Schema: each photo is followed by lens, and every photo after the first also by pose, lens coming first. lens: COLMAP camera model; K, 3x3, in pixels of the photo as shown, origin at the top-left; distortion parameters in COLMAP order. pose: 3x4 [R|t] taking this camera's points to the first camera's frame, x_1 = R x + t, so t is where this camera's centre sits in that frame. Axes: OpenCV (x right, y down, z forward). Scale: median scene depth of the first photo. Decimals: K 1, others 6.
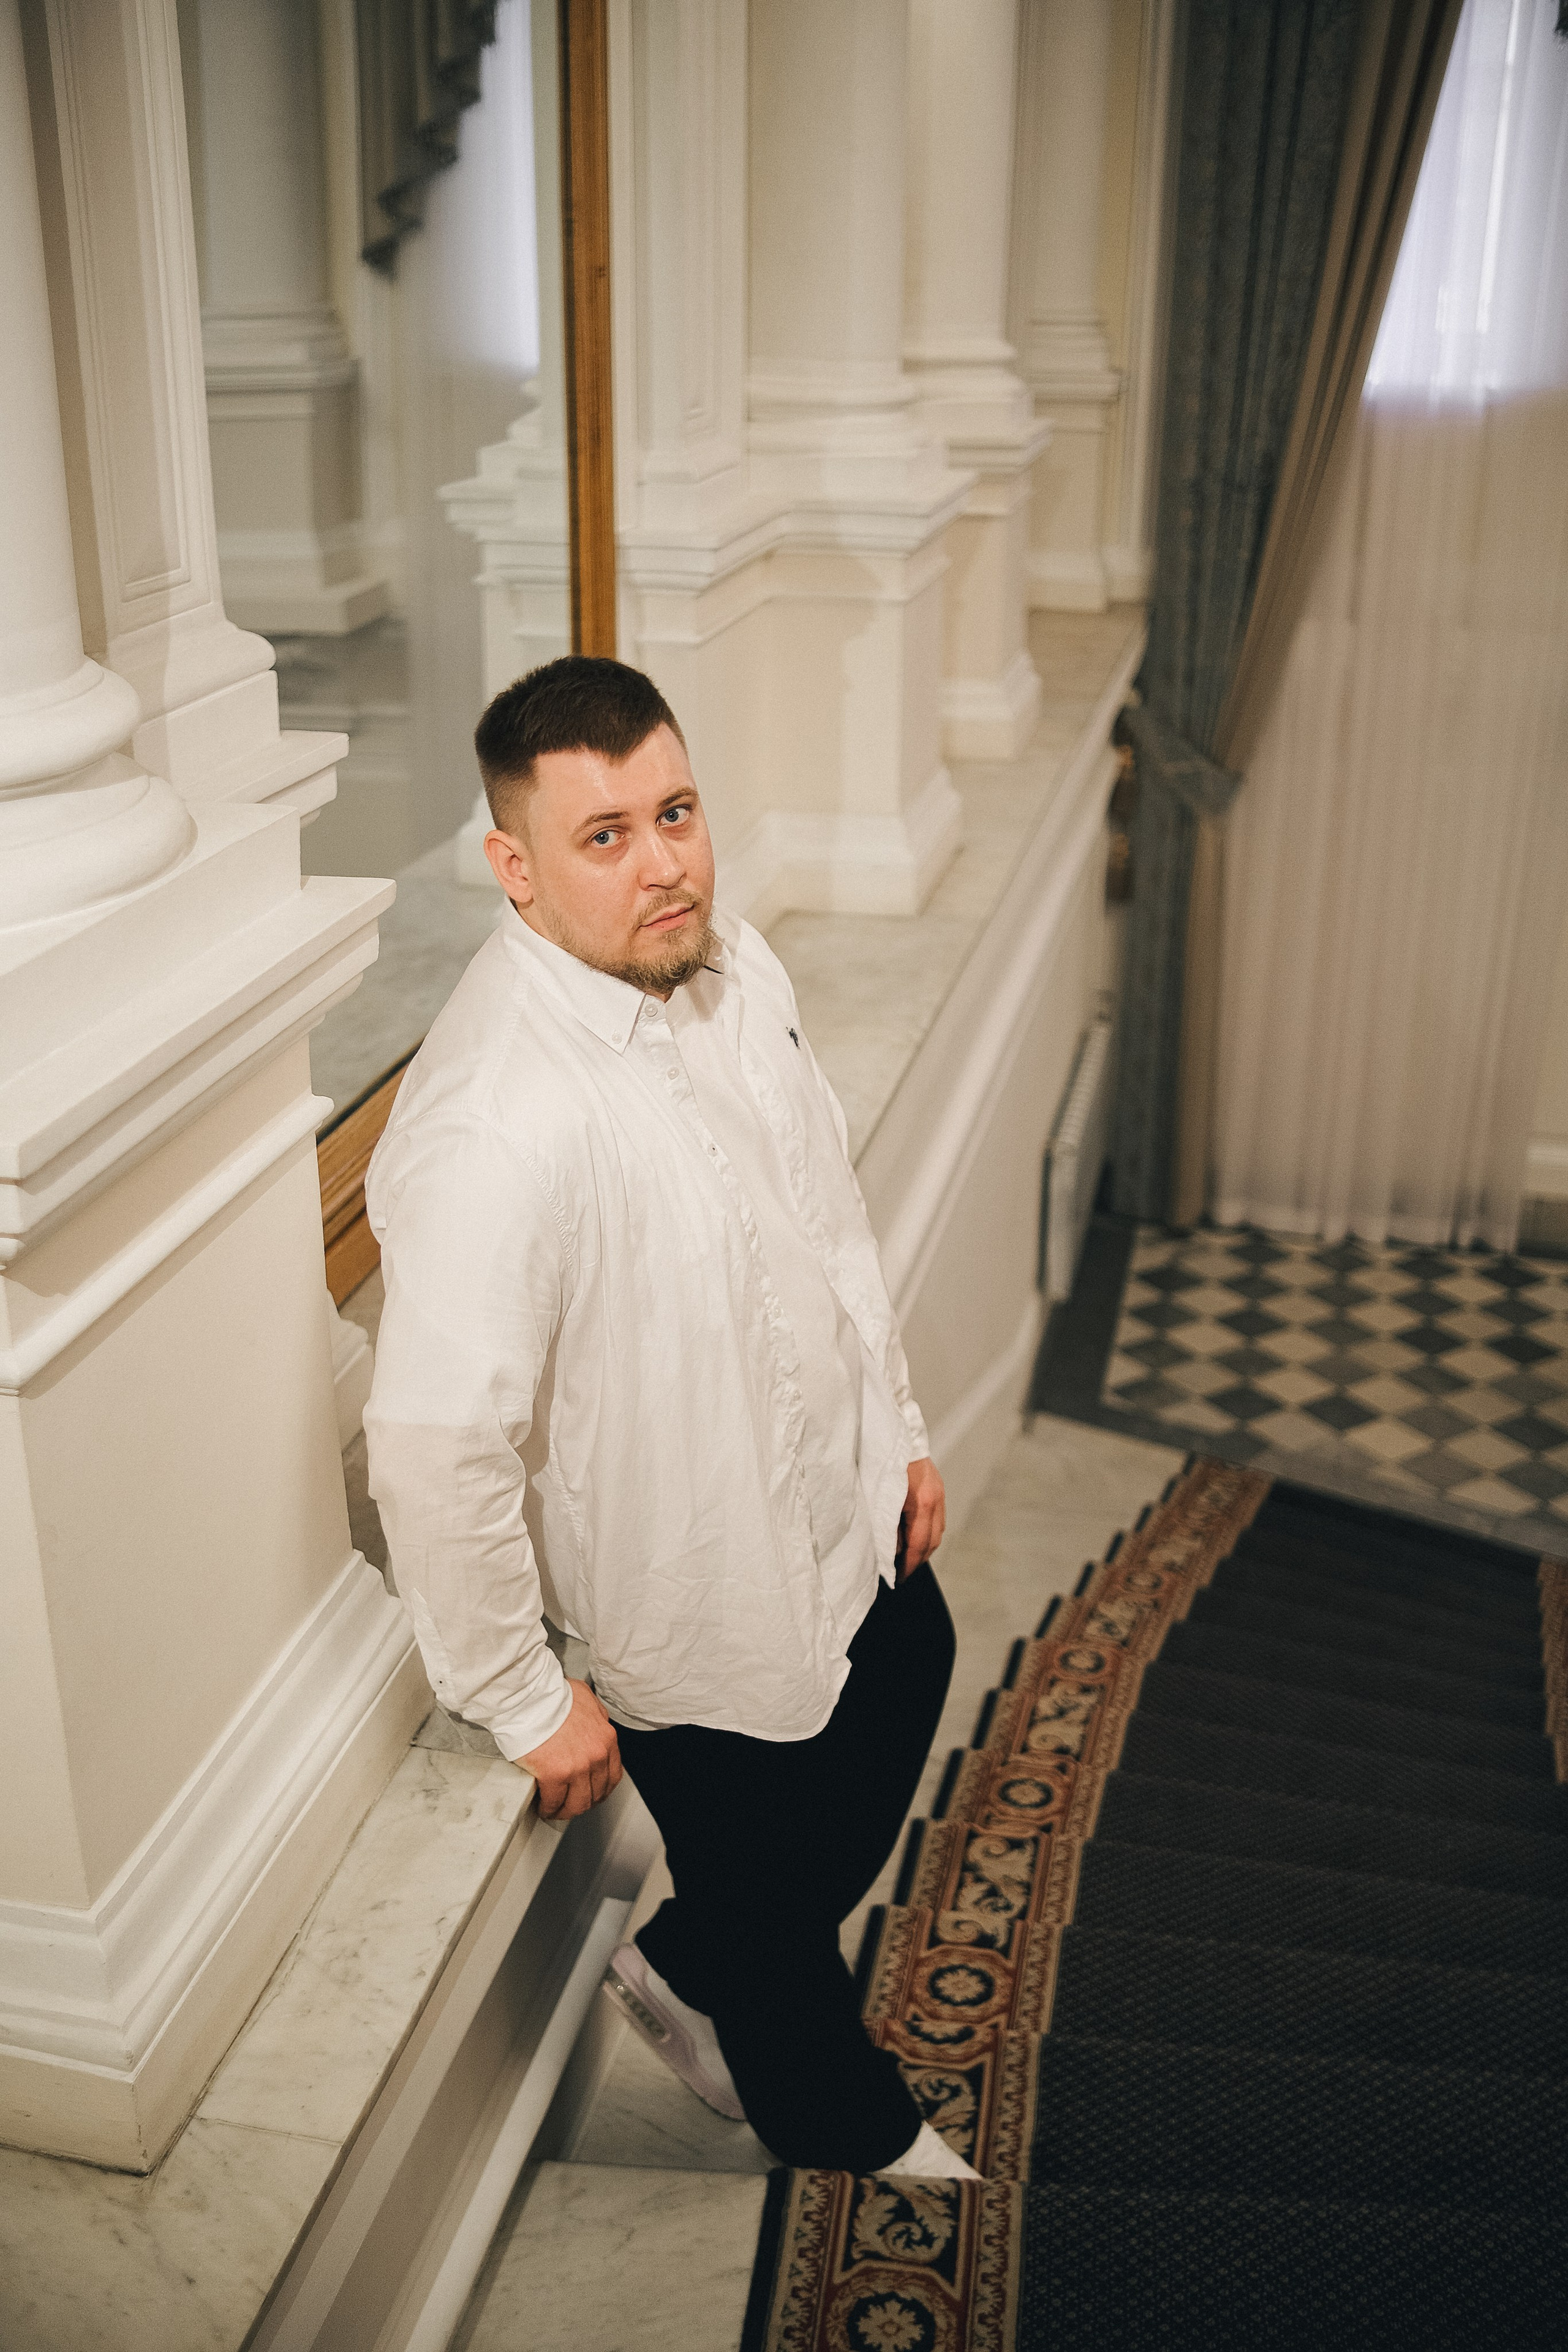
lens RADIAL K [[2333.4, 0, 739.5], [0, 2333.4, 1178.2], [0, 0, 1]] dist [-0.123433, 0.201560]
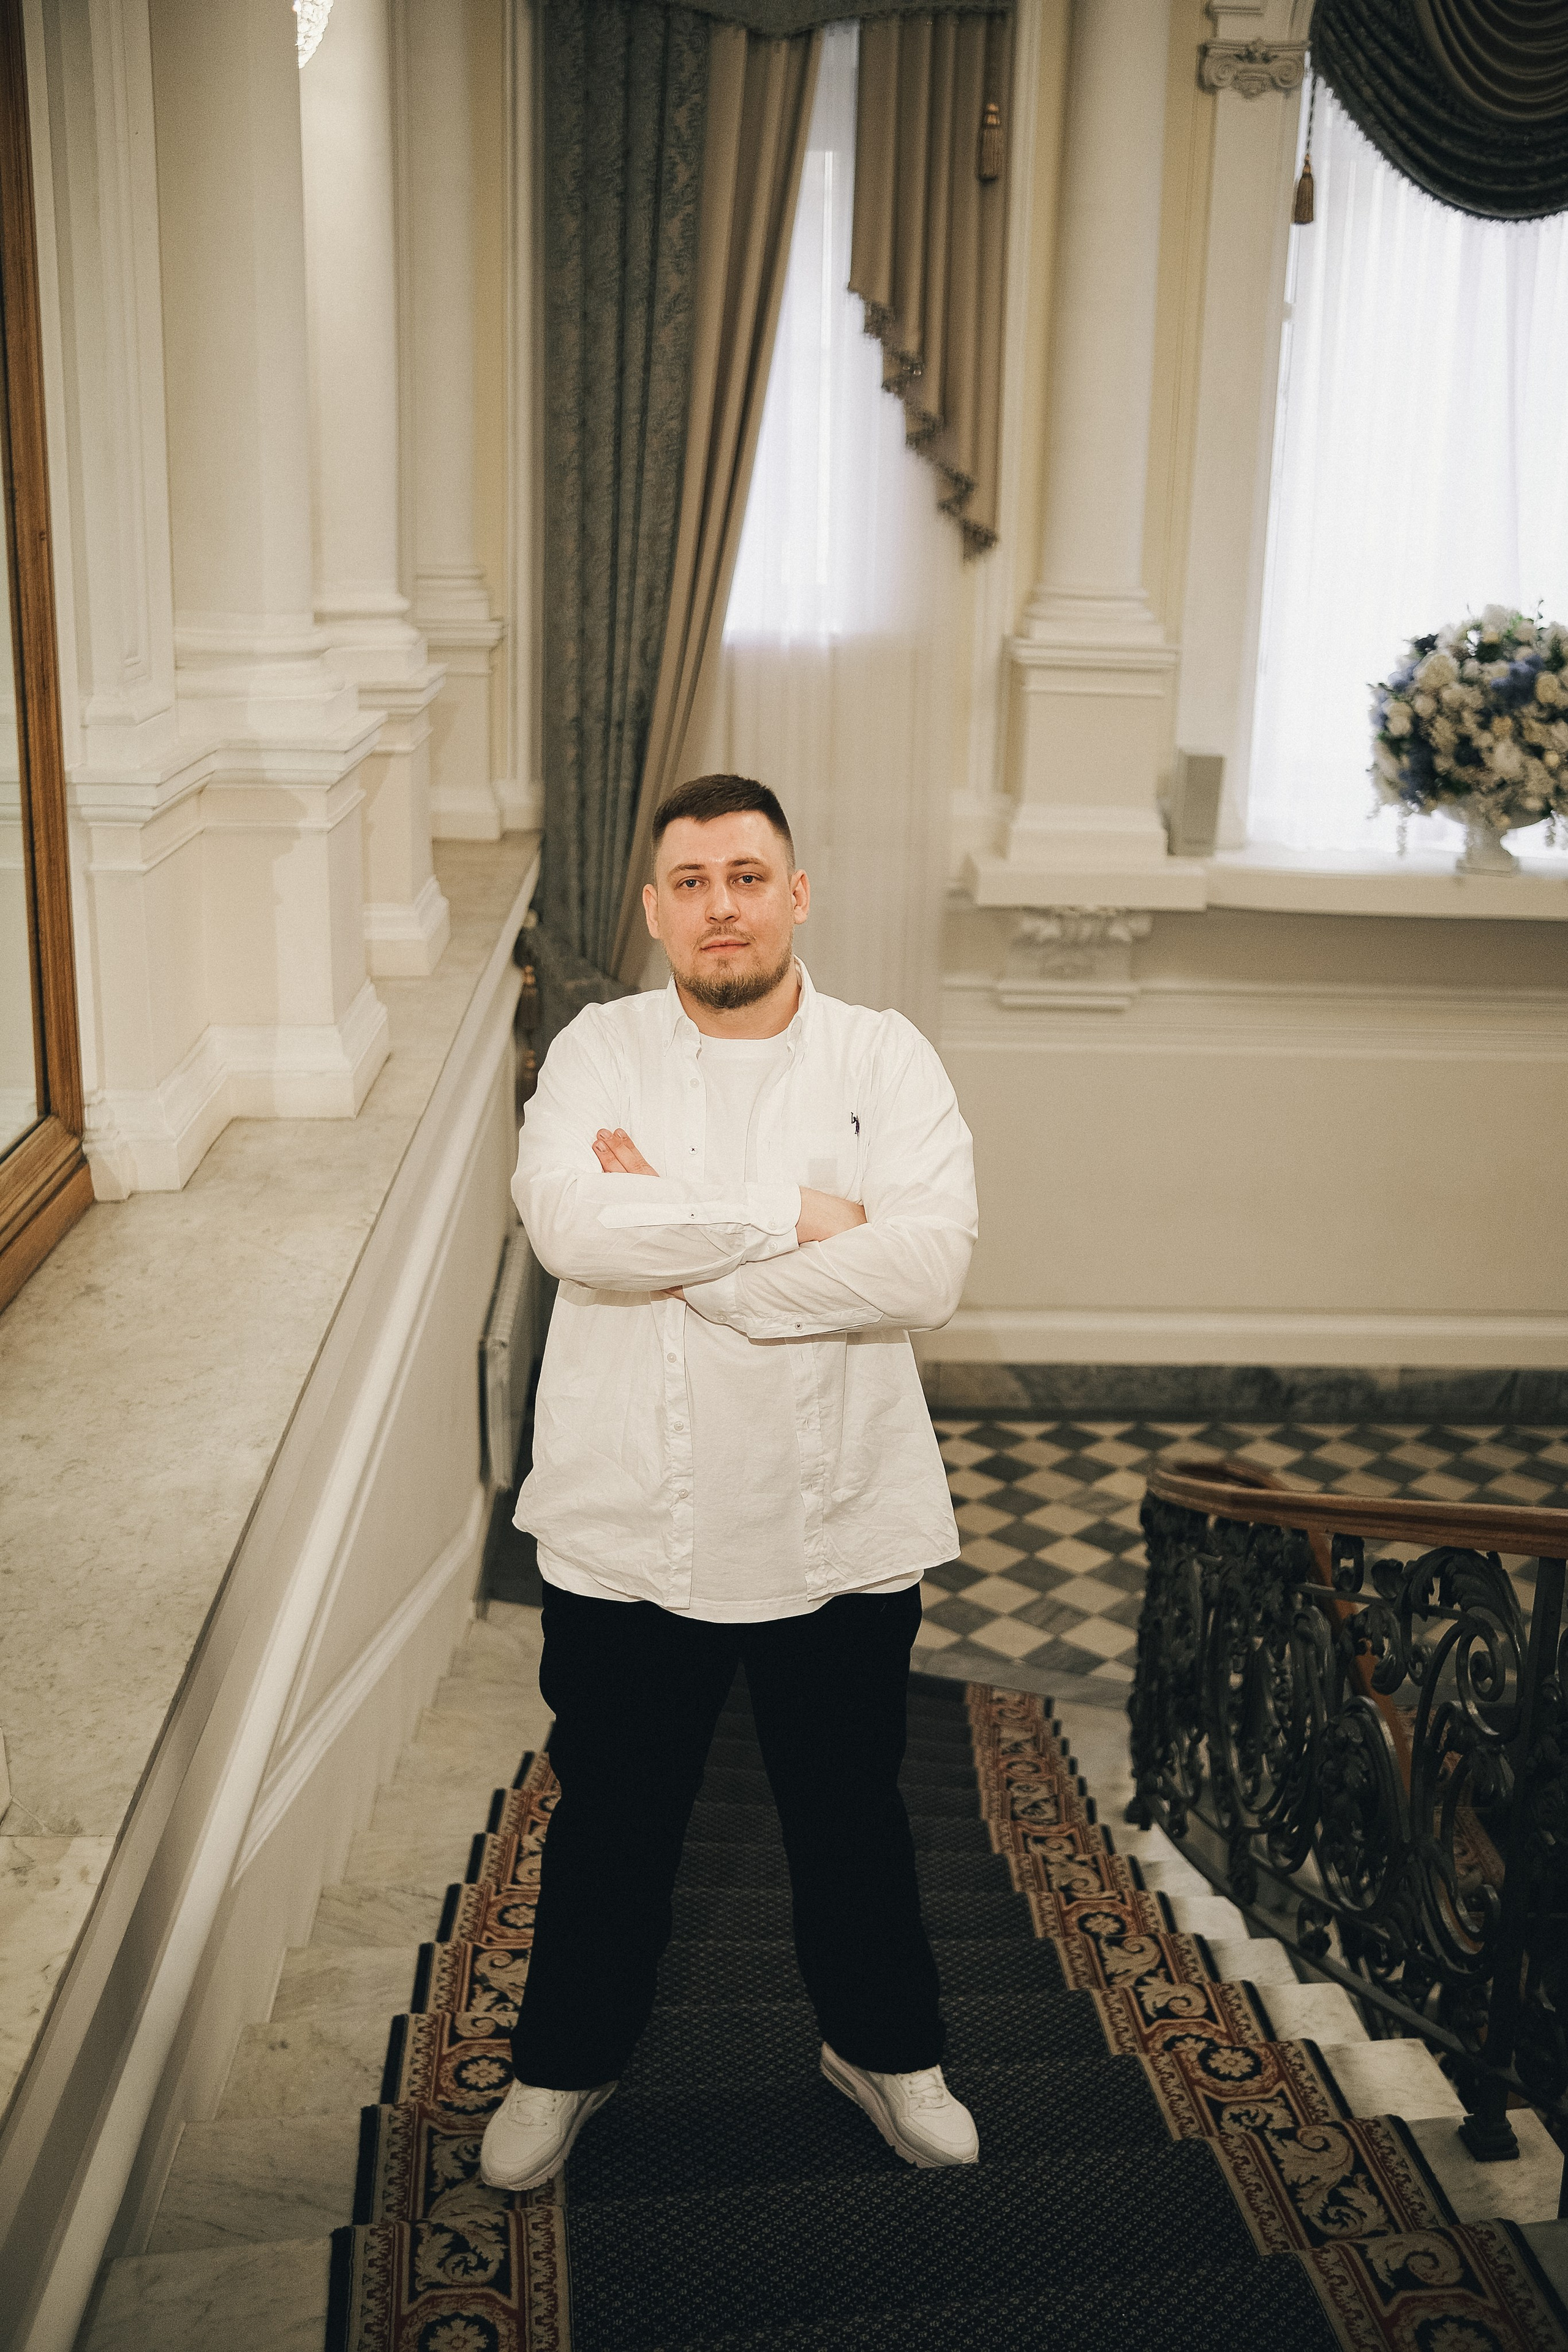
lens RADIAL K [[2333.4, 0, 739.5], [0, 2333.4, 1178.2], [0, 0, 1]] dist [-0.123433, 0.201560]
pose [[0.966317, -0.054966, 0.251417, -0.026568], [0.079776, 0.992781, -0.089568, 0.028218], [-0.244678, 0.106608, 0.963726, -0.085770]]
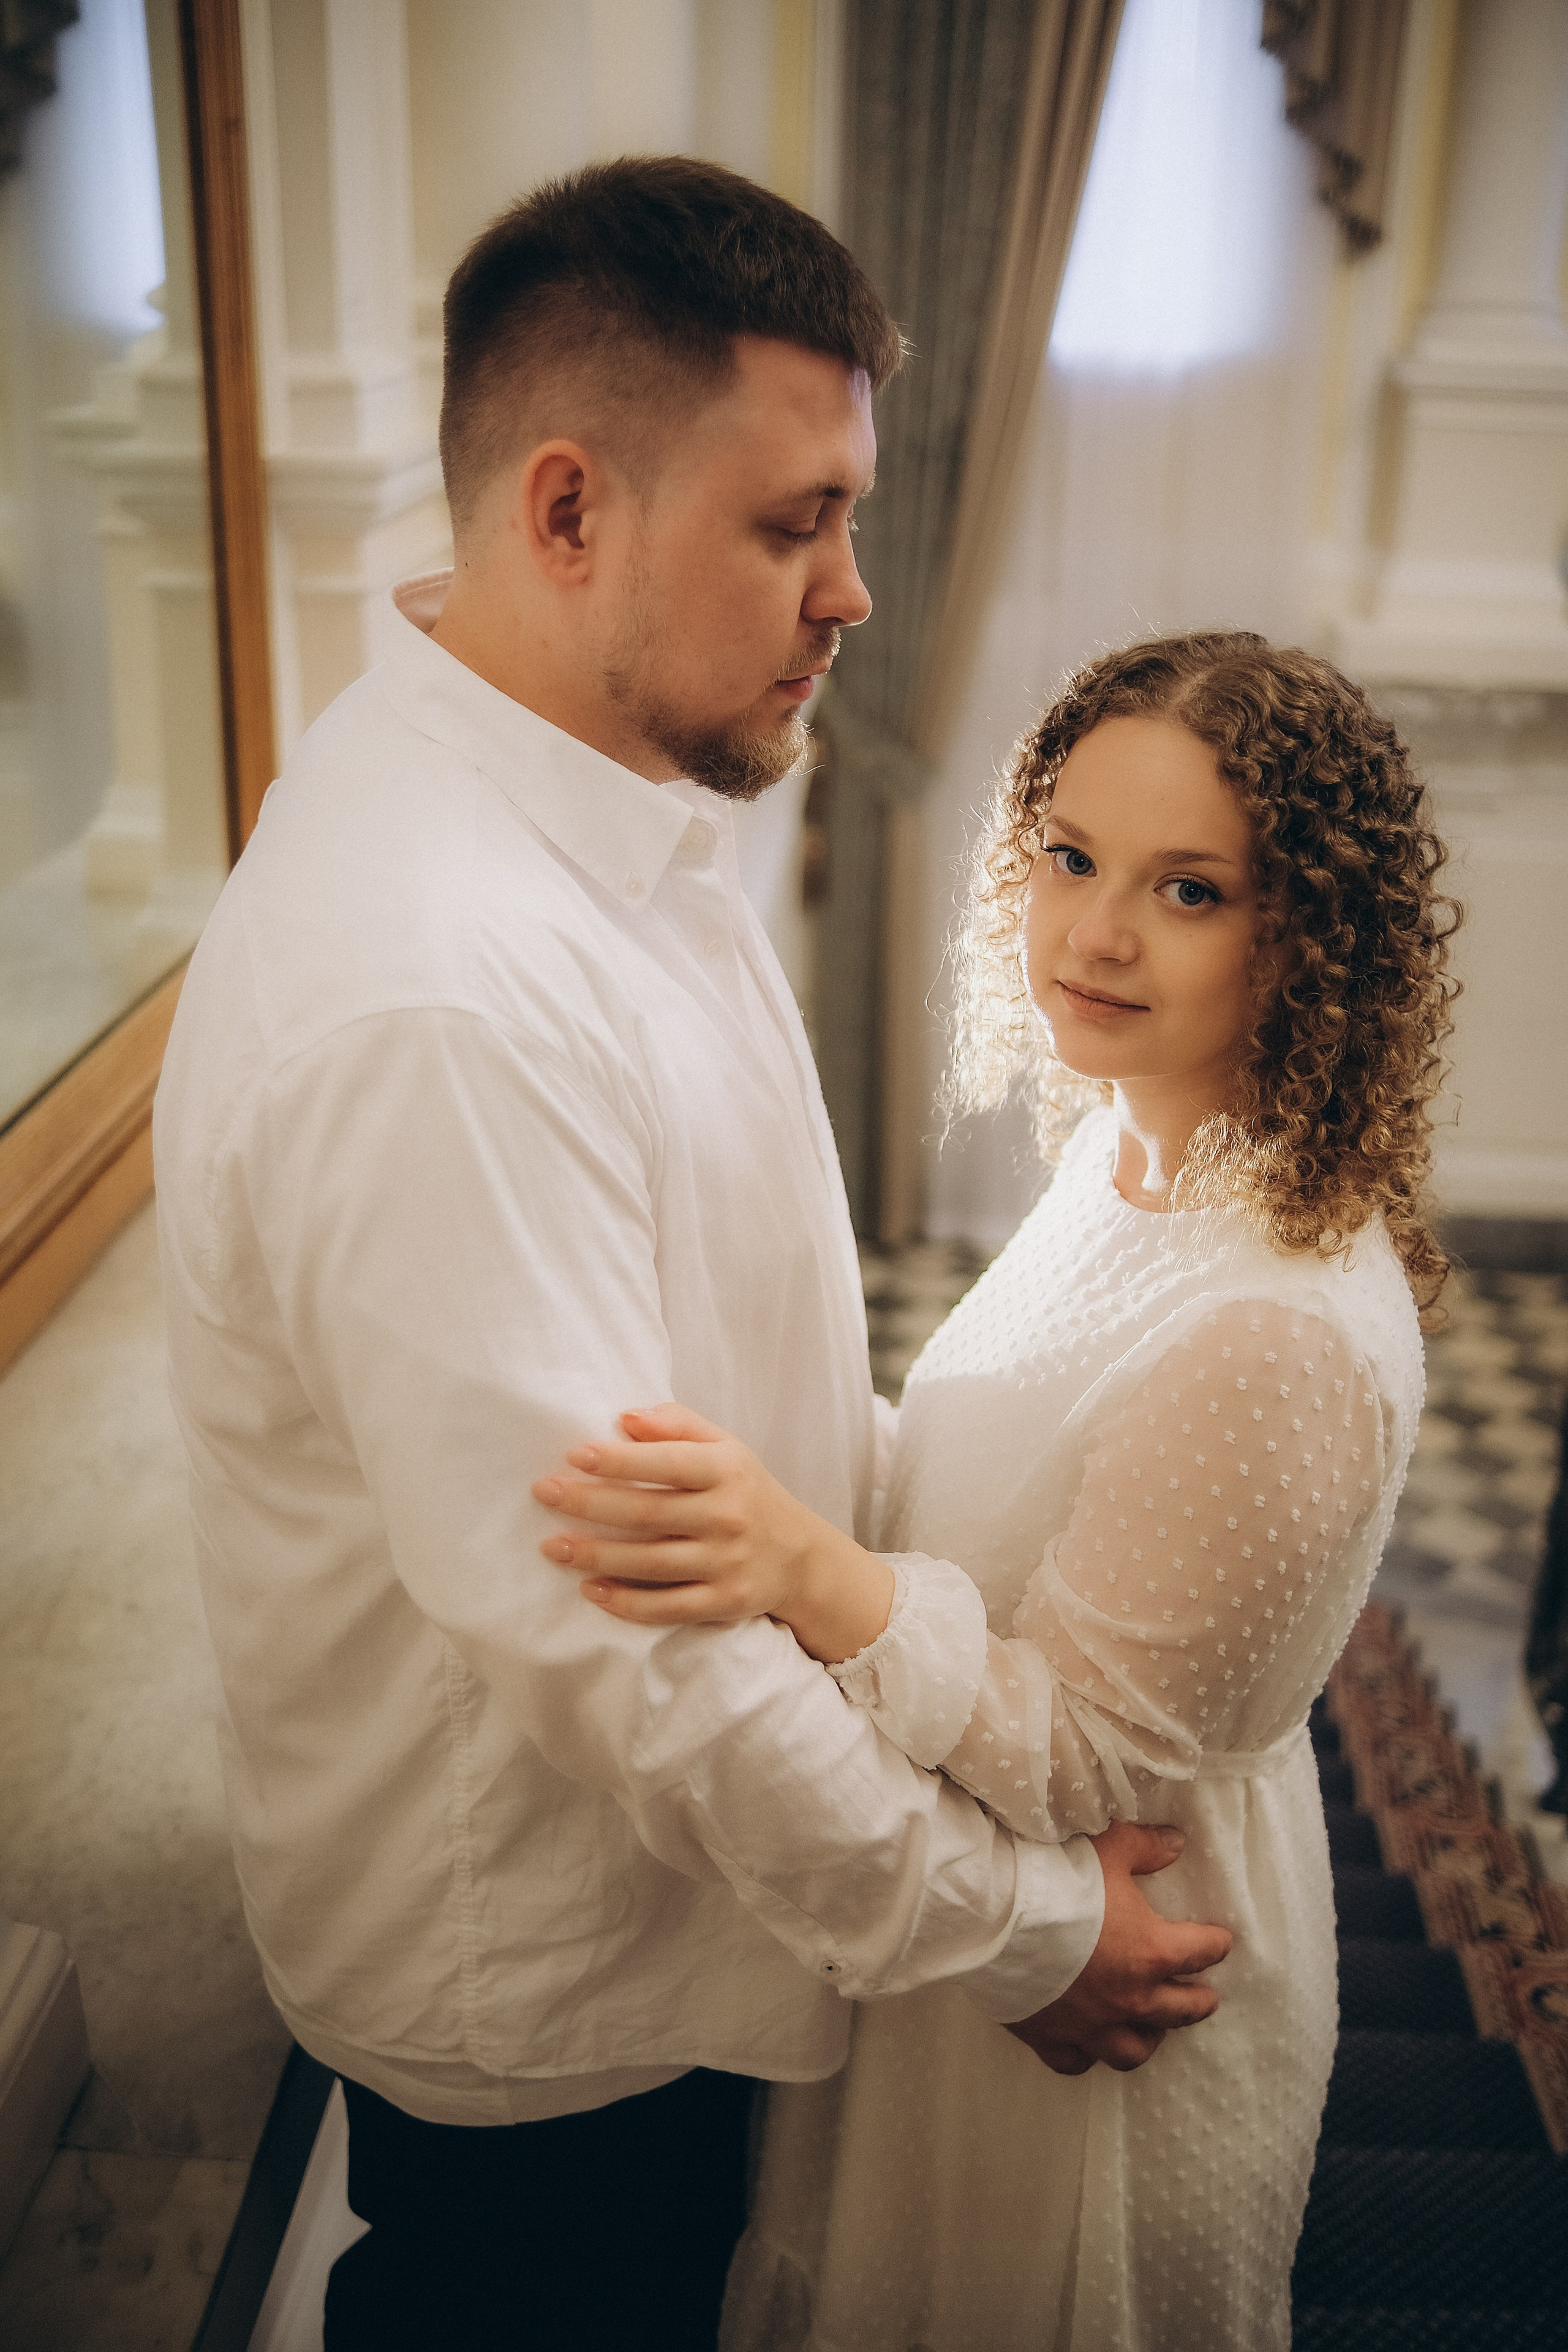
lens RADIAL K [[2347.9, 0, 784.0], [0, 2347.9, 1176.0], [0, 0, 1]] dist [-0.093864, 0.201688]
pose [[0.985719, -0.040051, 0.163567, -0.015321], [0.040836, 0.999165, -0.001440, -0.013243], [-0.163372, 0.008099, 0.986531, 0.139735]]
